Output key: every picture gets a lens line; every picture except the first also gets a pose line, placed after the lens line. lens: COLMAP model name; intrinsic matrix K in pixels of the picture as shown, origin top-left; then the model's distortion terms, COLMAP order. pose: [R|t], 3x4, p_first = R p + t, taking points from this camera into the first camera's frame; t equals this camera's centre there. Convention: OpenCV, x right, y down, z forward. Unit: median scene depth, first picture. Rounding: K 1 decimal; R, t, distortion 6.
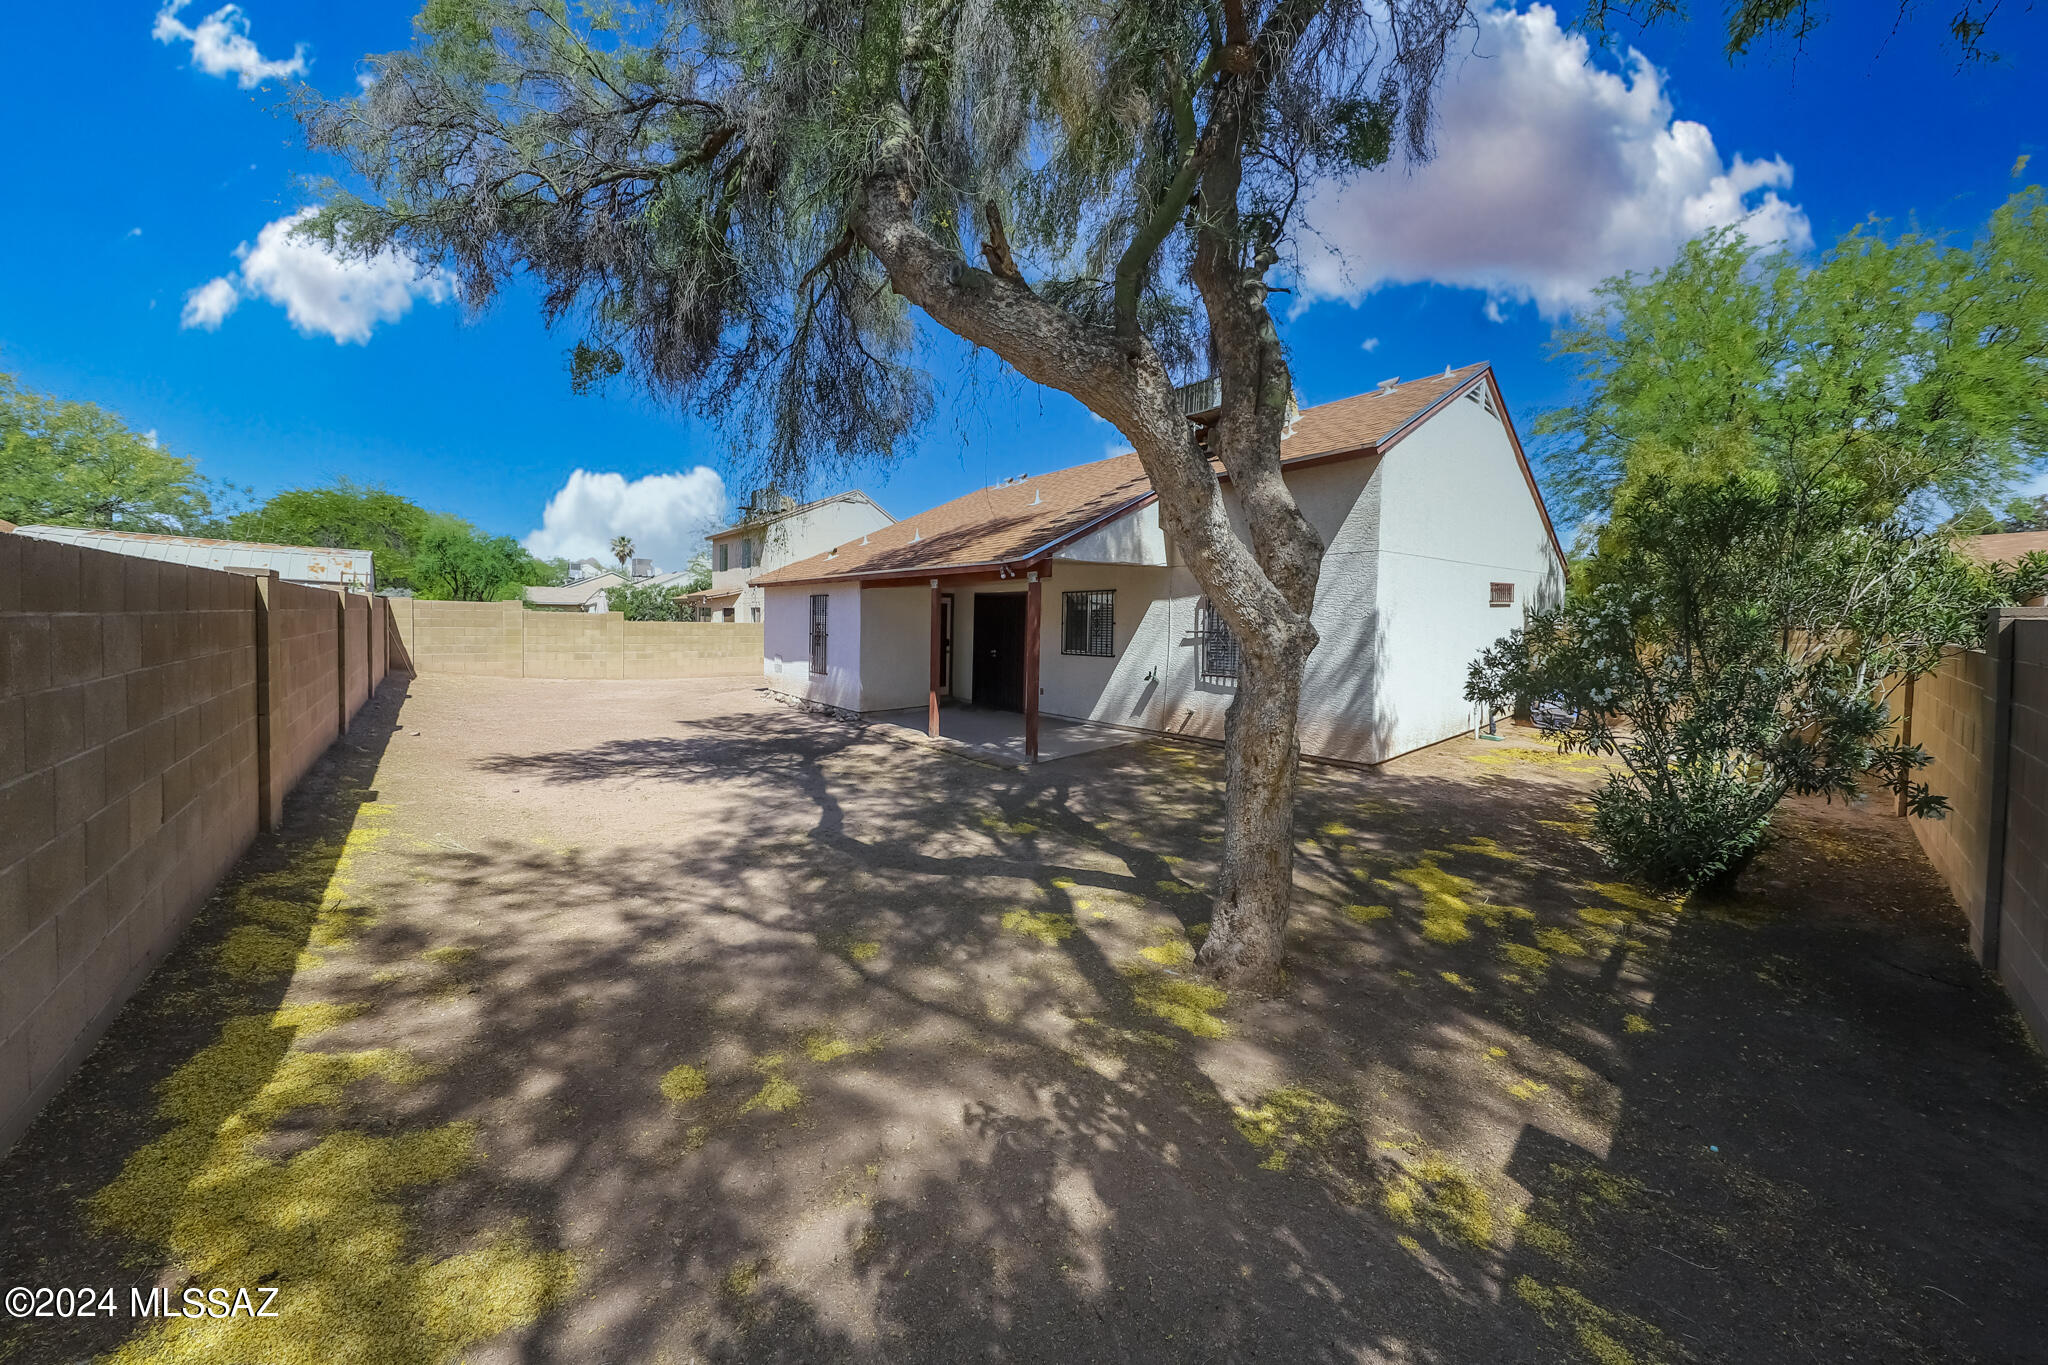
lens RADIAL K [[653.7, 0, 1051.1], [0, 653.7, 669.3], [0, 0, 1]] dist [-0.000413, -0.000131]
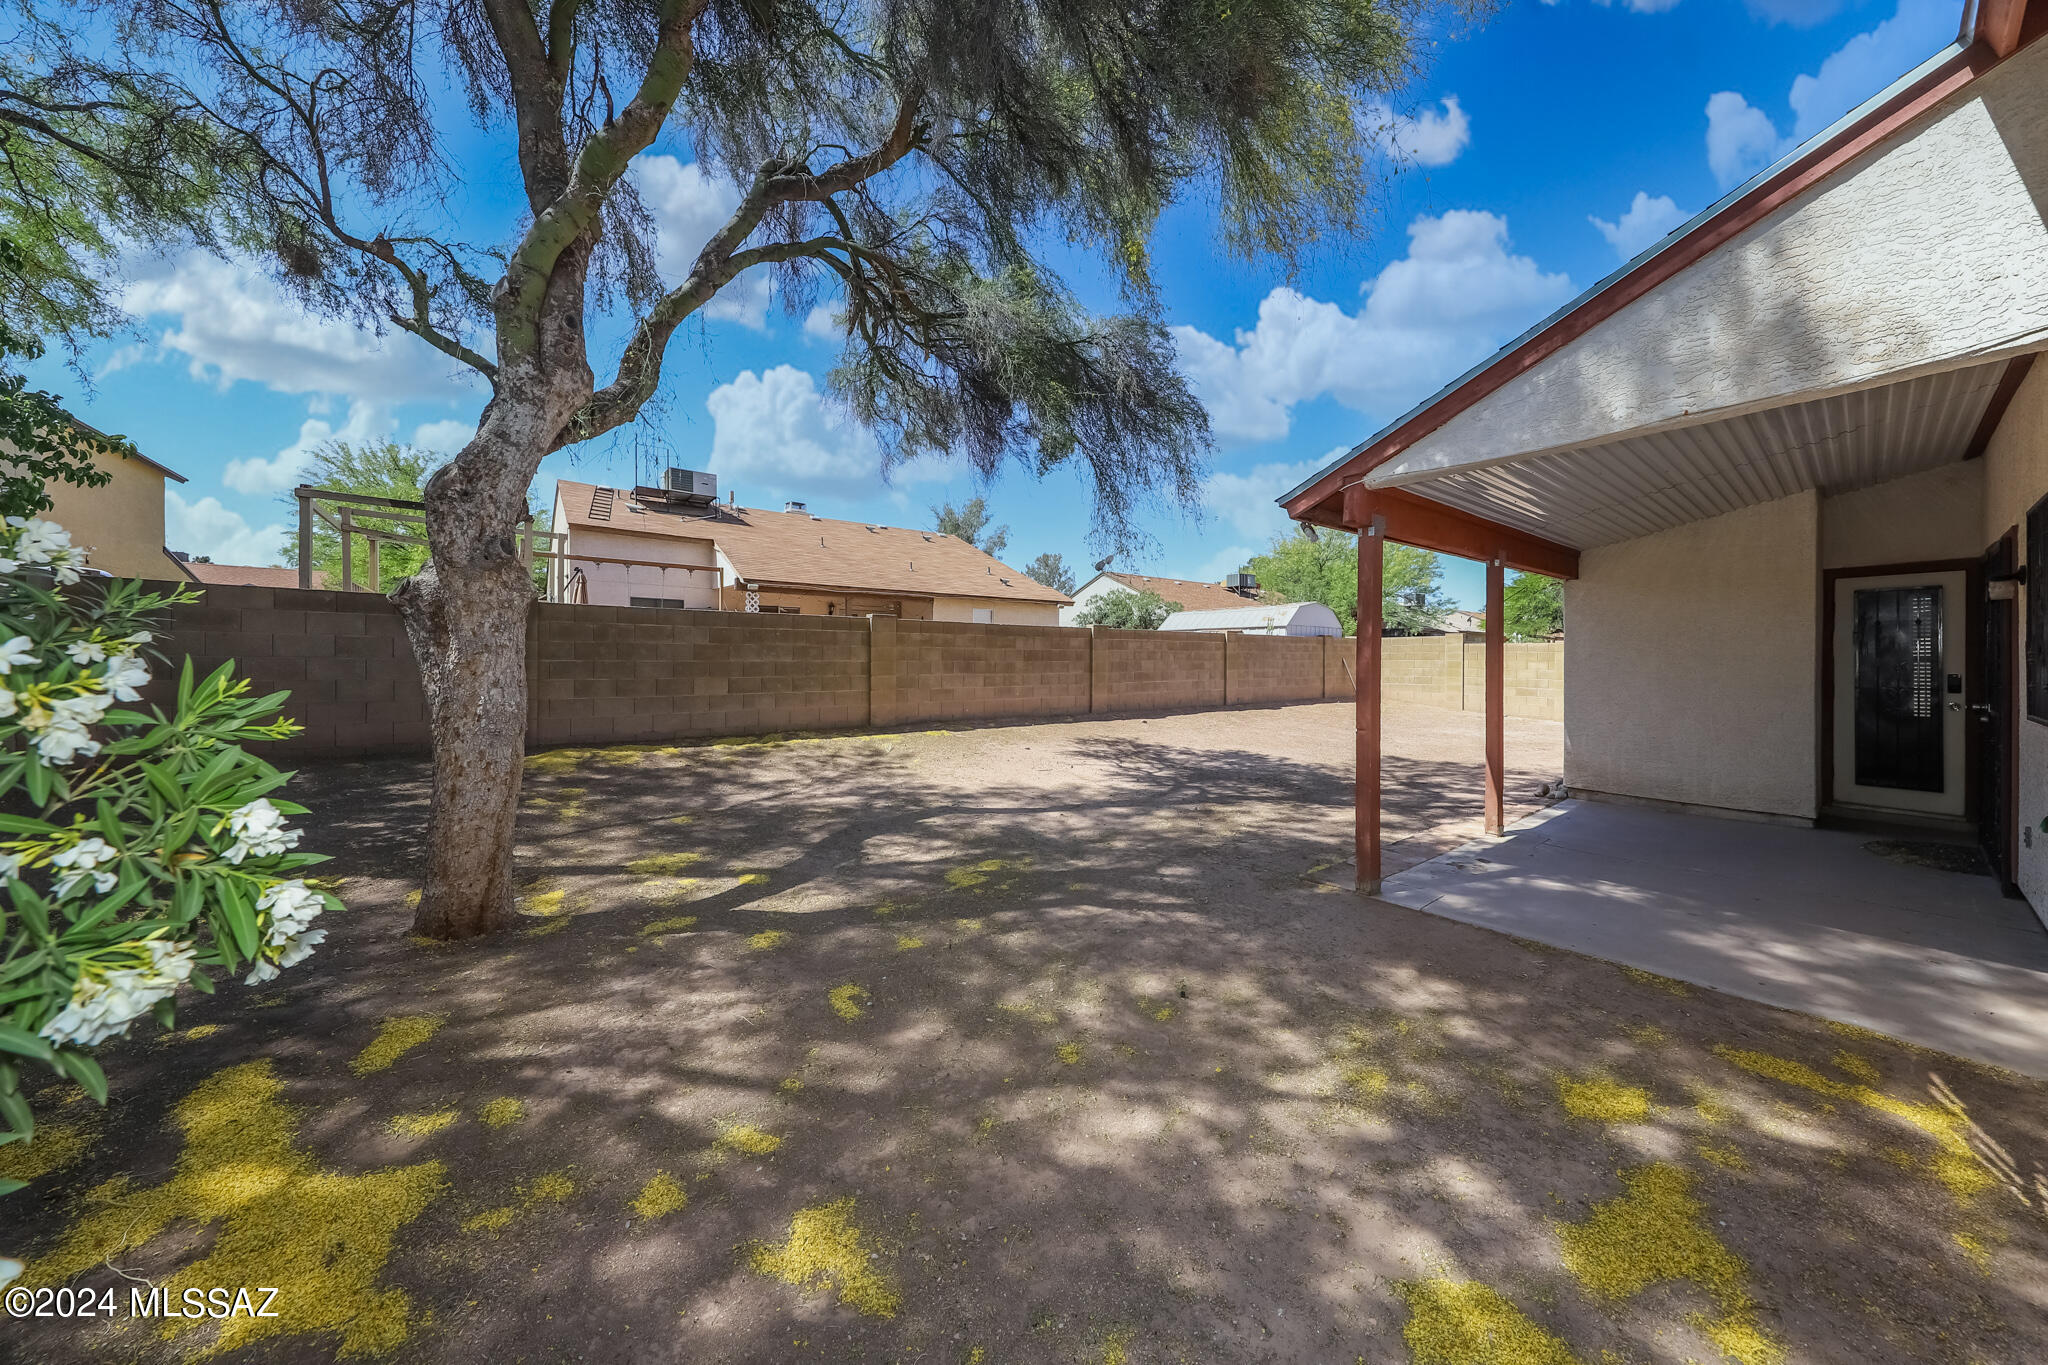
lens RADIAL K [[653.7, 0, 1051.1], [0, 653.7, 669.3], [0, 0, 1]] dist [-0.000413, -0.000131]
pose [[-0.075340, -0.000862, -0.997158, 0.914576], [-0.071552, 0.997426, 0.004544, -0.024755], [0.994587, 0.071691, -0.075208, 1.412249]]
